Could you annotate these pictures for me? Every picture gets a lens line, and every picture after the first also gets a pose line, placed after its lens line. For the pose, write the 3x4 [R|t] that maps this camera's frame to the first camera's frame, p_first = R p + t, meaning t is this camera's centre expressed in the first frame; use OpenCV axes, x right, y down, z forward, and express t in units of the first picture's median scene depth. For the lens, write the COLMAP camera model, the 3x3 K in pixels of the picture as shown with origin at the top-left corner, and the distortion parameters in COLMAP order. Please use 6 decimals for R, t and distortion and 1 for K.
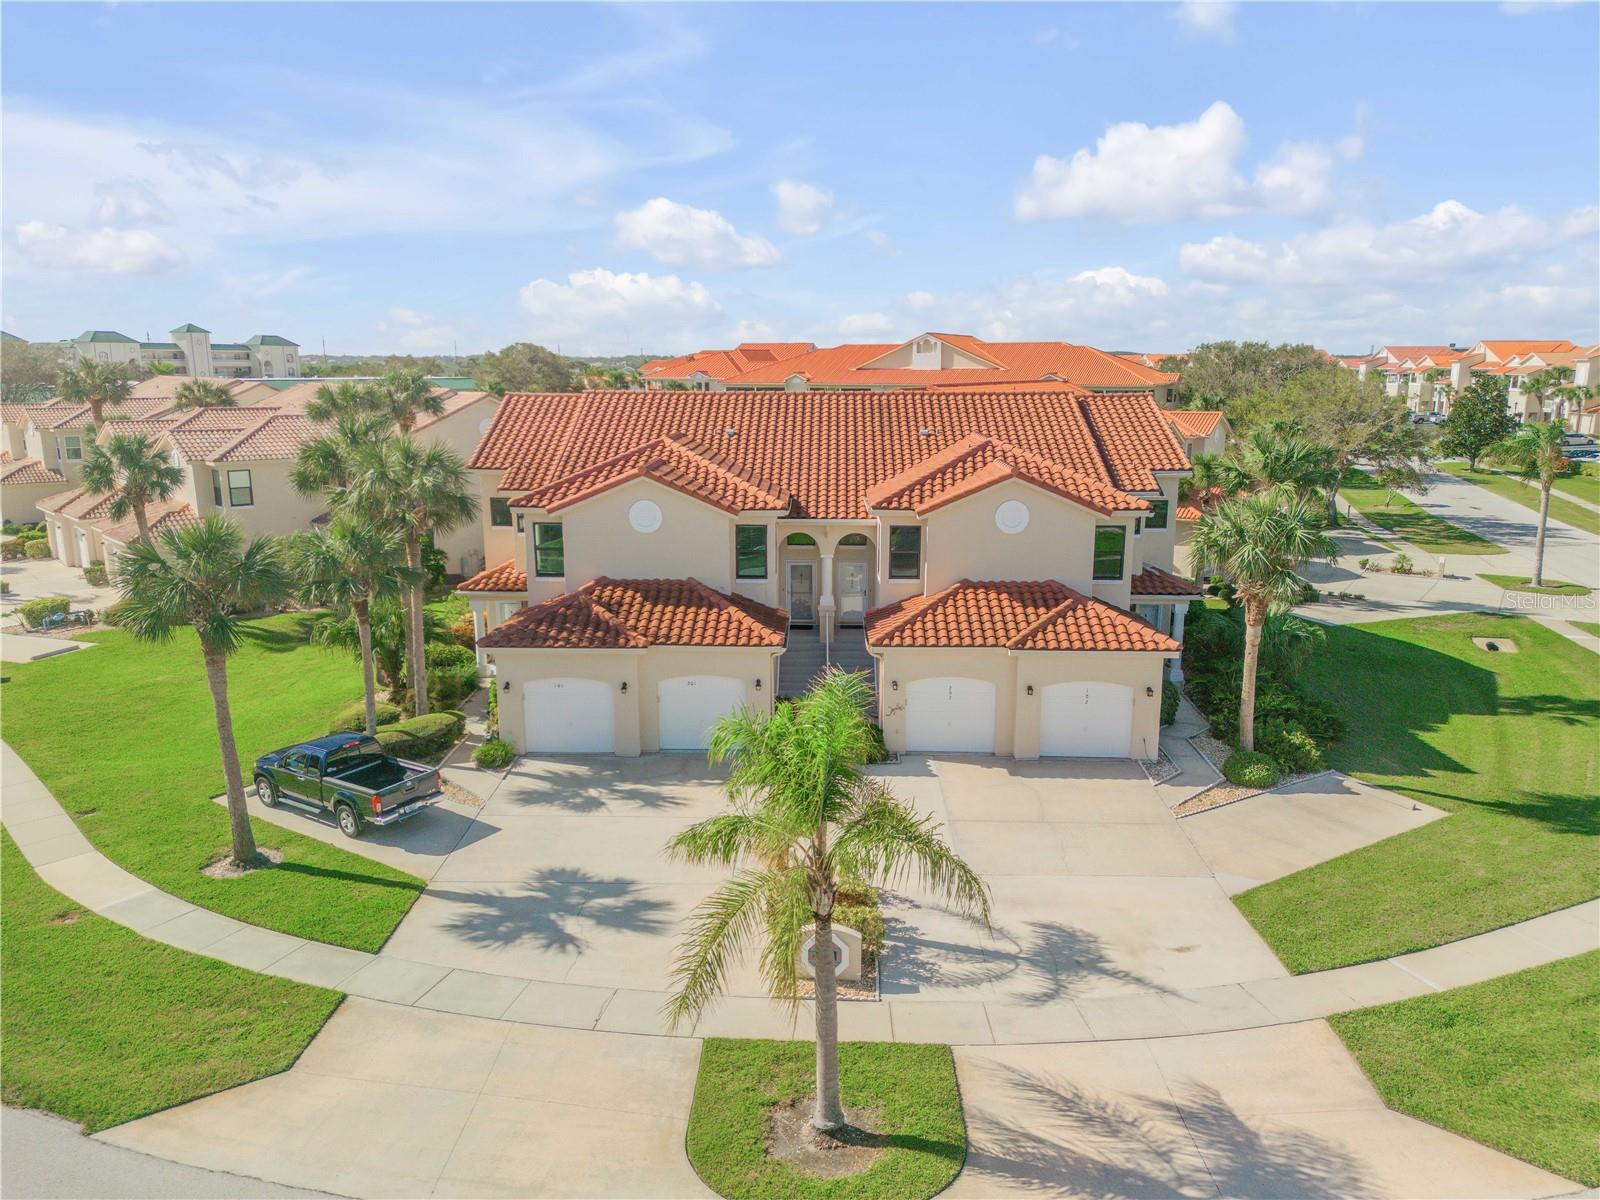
lens RADIAL K [[1136.5, 0, 803.1], [0, 1136.5, 609.8], [0, 0, 1]] dist [0.083785, -0.084856]
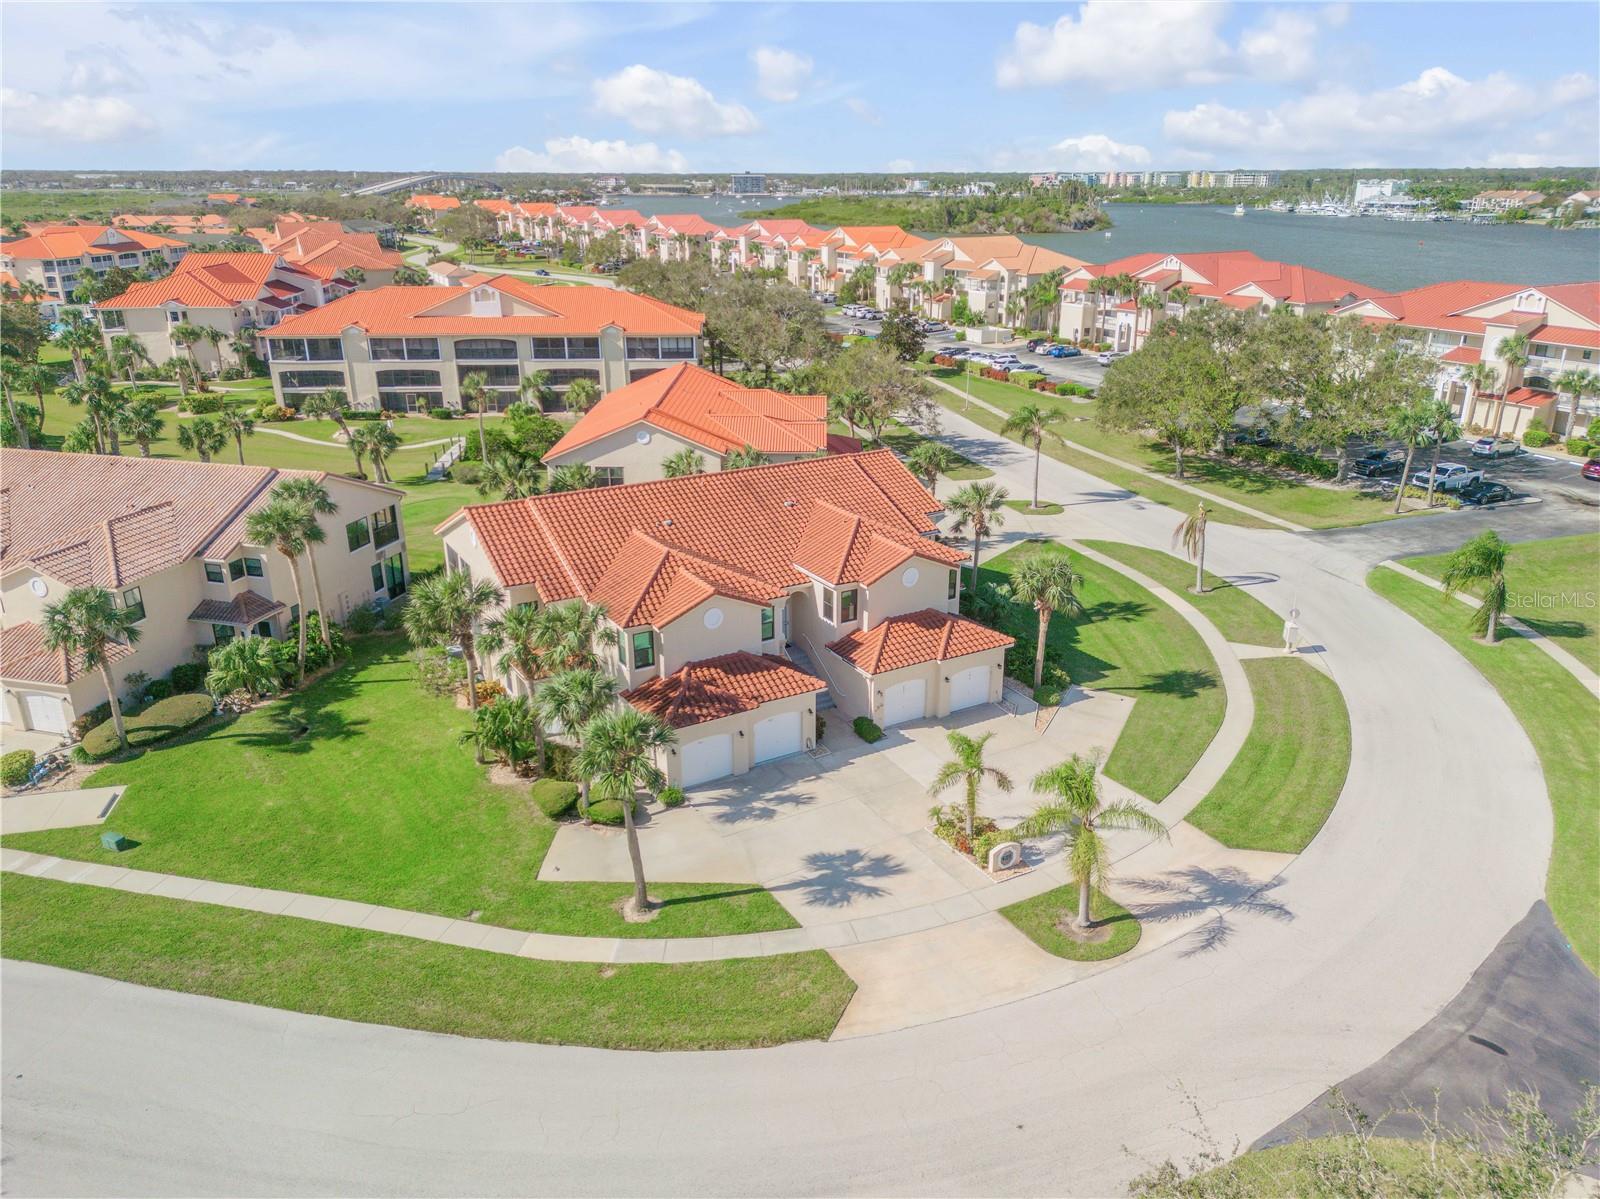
lens RADIAL K [[1136.5, 0, 803.1], [0, 1136.5, 609.3], [0, 0, 1]] dist [0.083785, -0.084856]
pose [[0.848504, -0.189394, 0.494136, -0.812736], [0.114069, 0.977269, 0.178698, -0.364097], [-0.516748, -0.095261, 0.850821, -0.354369]]
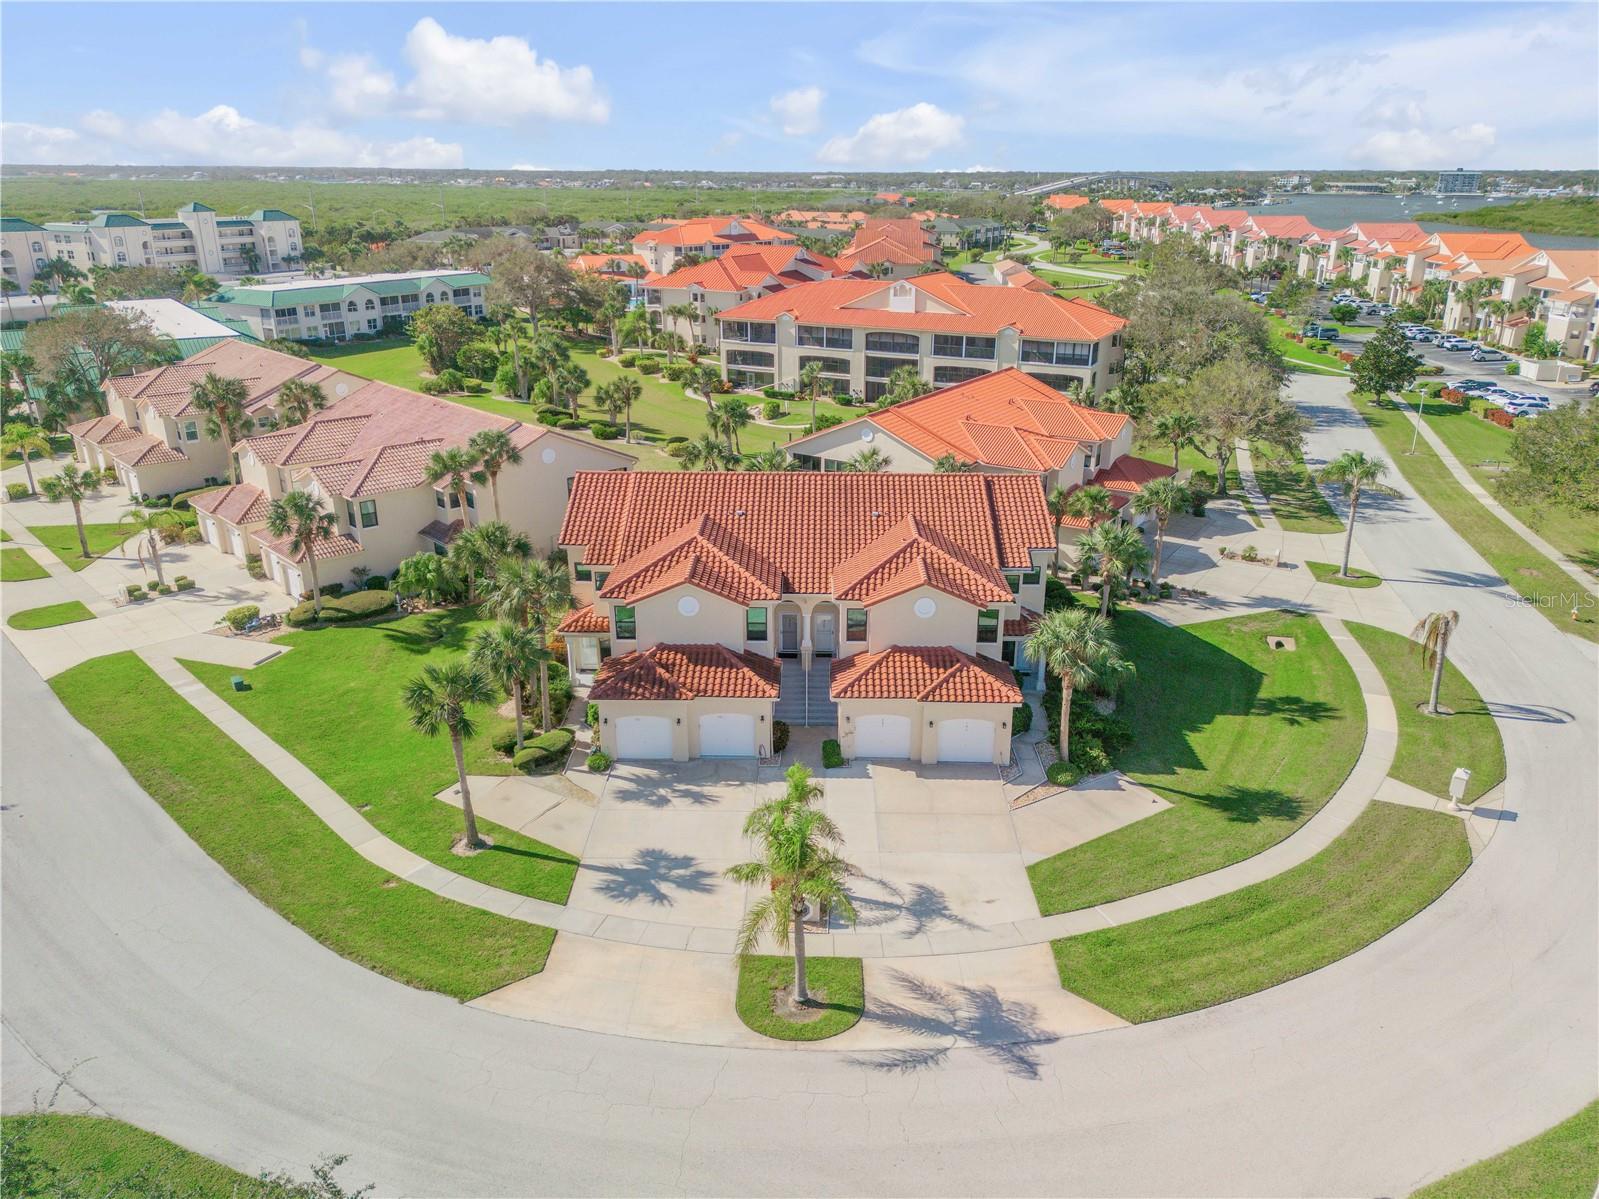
lens RADIAL K [[1140.6, 0, 802.9], [0, 1140.6, 603.7], [0, 0, 1]] dist [0.086582, -0.093728]
pose [[0.999960, 0.000165, 0.008896, 0.003302], [-0.001448, 0.989523, 0.144367, -0.323196], [-0.008779, -0.144374, 0.989484, -0.558071]]
